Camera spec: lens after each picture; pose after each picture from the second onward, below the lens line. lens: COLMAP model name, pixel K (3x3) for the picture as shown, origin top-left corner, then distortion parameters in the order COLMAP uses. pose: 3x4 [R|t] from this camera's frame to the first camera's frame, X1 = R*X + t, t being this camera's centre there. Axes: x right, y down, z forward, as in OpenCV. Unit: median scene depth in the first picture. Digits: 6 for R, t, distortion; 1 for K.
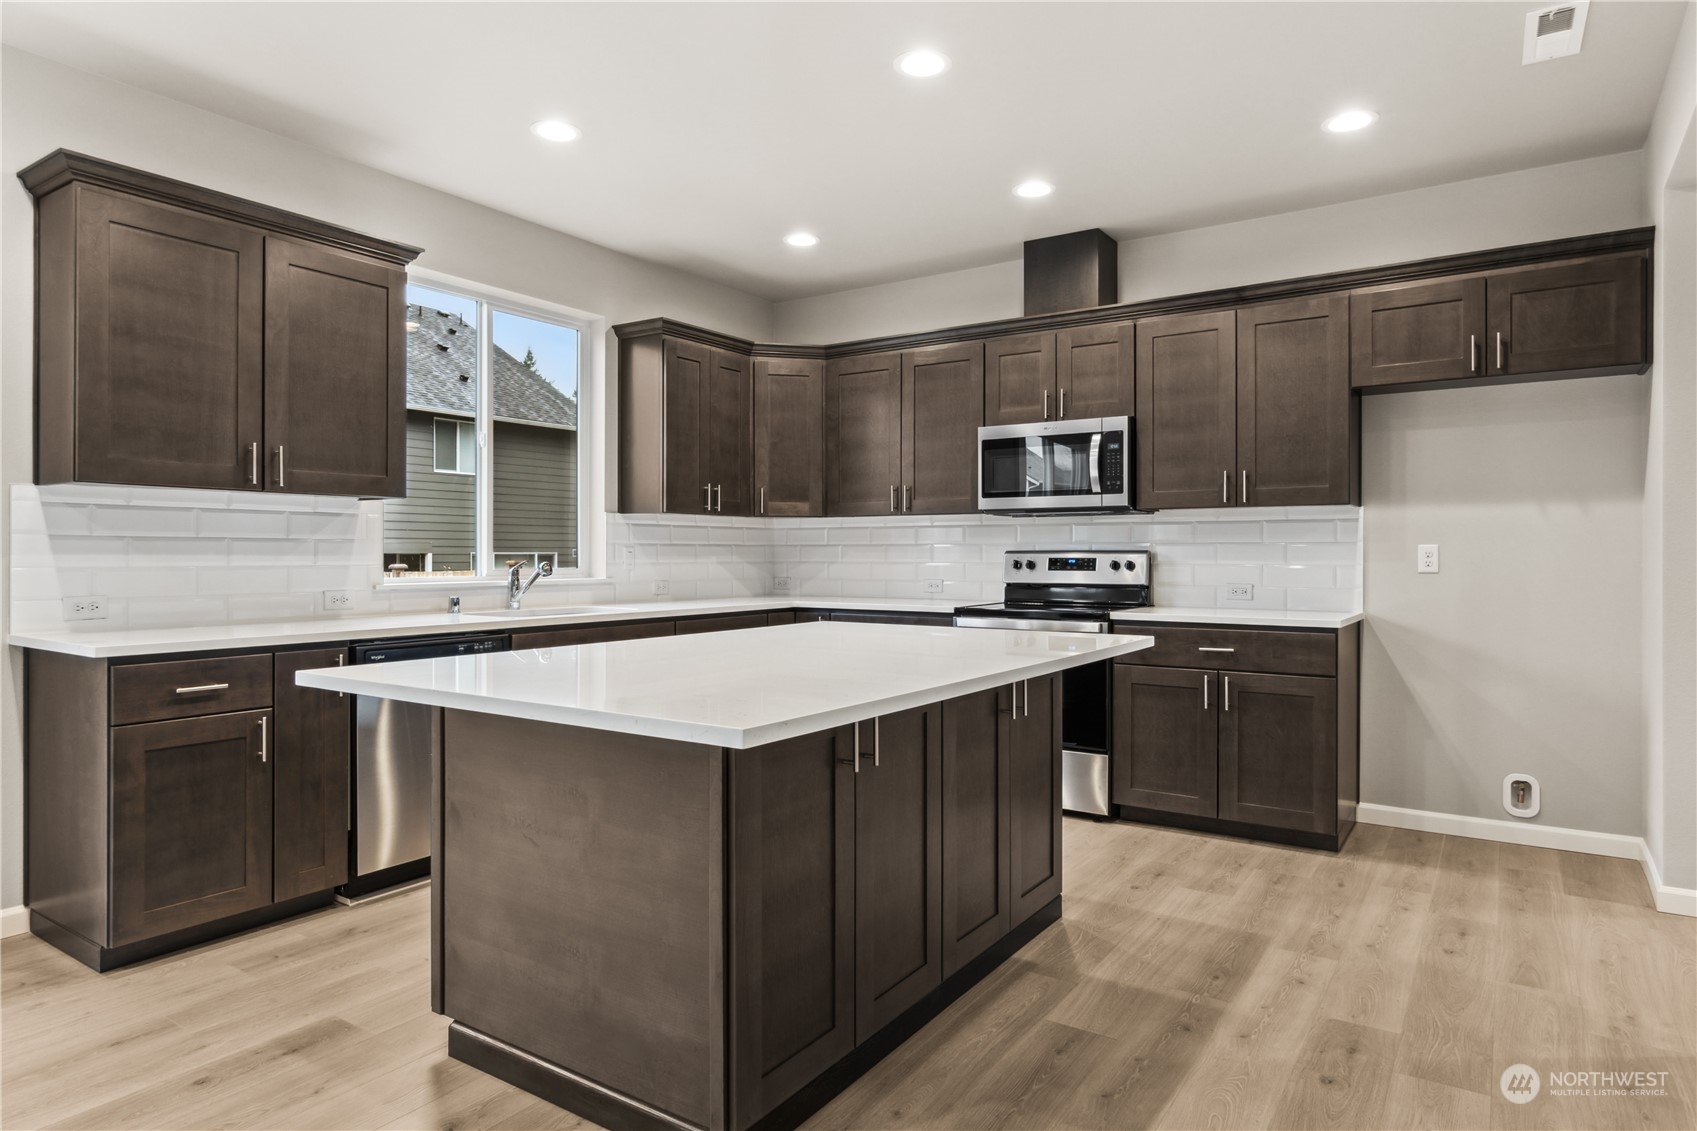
lens RADIAL K [[1003.7, 0, 800.1], [0, 1003.7, 557.9], [0, 0, 1]] dist [0.002236, 0.000155]
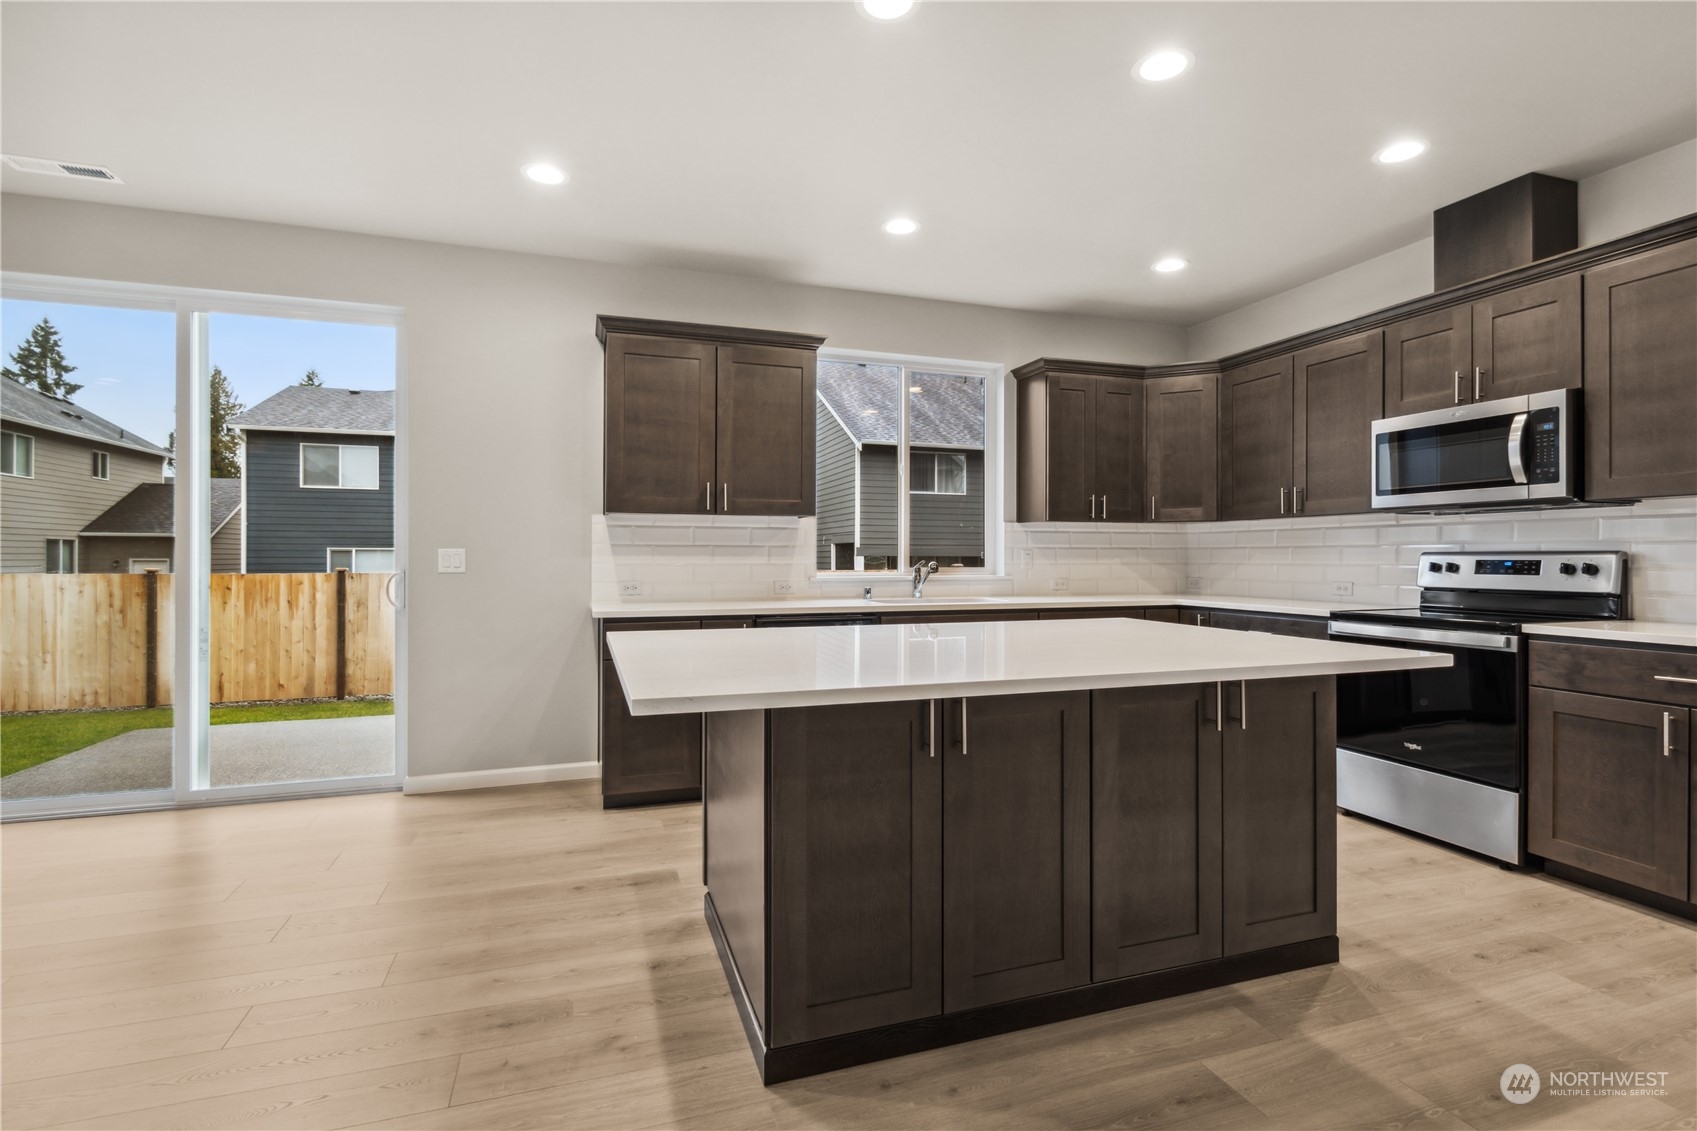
lens RADIAL K [[761.5, 0, 822.1], [0, 761.5, 557.9], [0, 0, 1]] dist [0.000216, -0.000903]
pose [[0.801229, 0.000726, -0.598357, 0.210422], [-0.002435, 0.999995, -0.002048, 0.001168], [0.598352, 0.003098, 0.801227, 0.130002]]
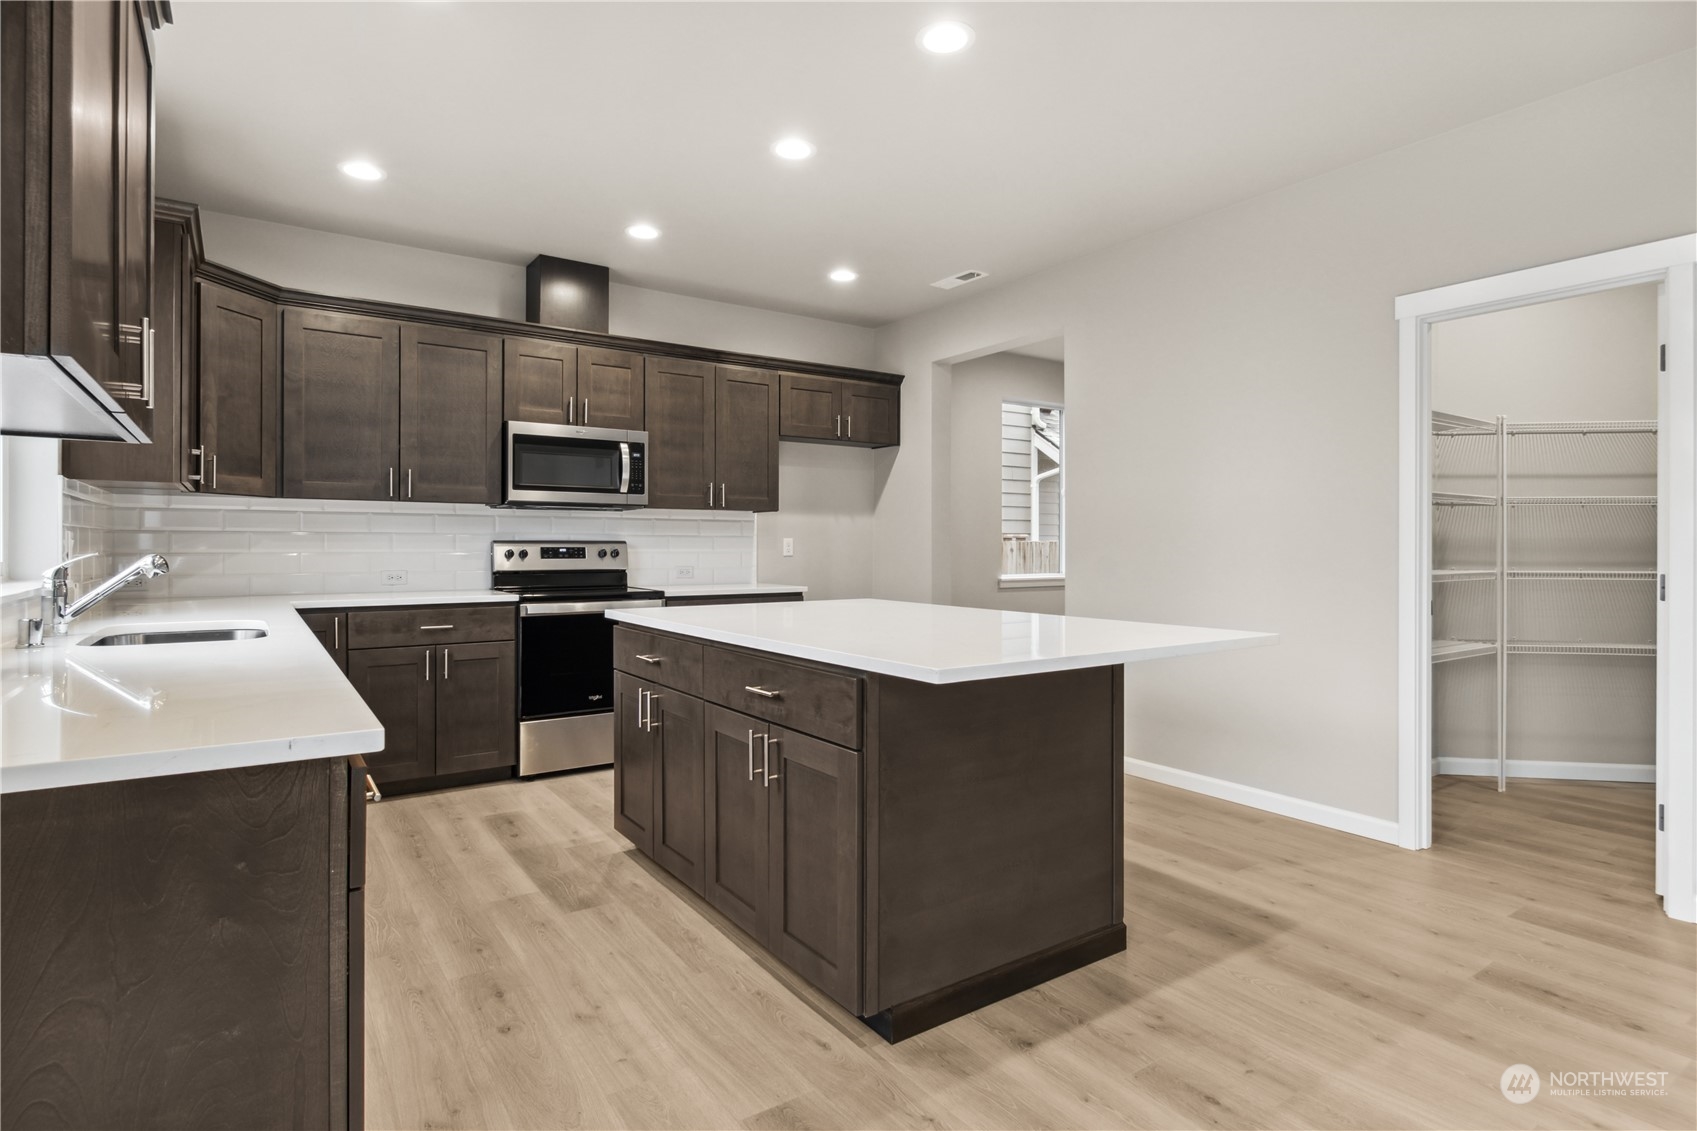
lens RADIAL K [[885.9, 0, 851.0], [0, 885.9, 548.4], [0, 0, 1]] dist [0.000164, 0.000156]
pose [[0.343255, -0.001556, 0.939241, -0.610272], [0.002882, 0.999996, 0.000603, 0.001669], [-0.939238, 0.002500, 0.343258, 0.393531]]
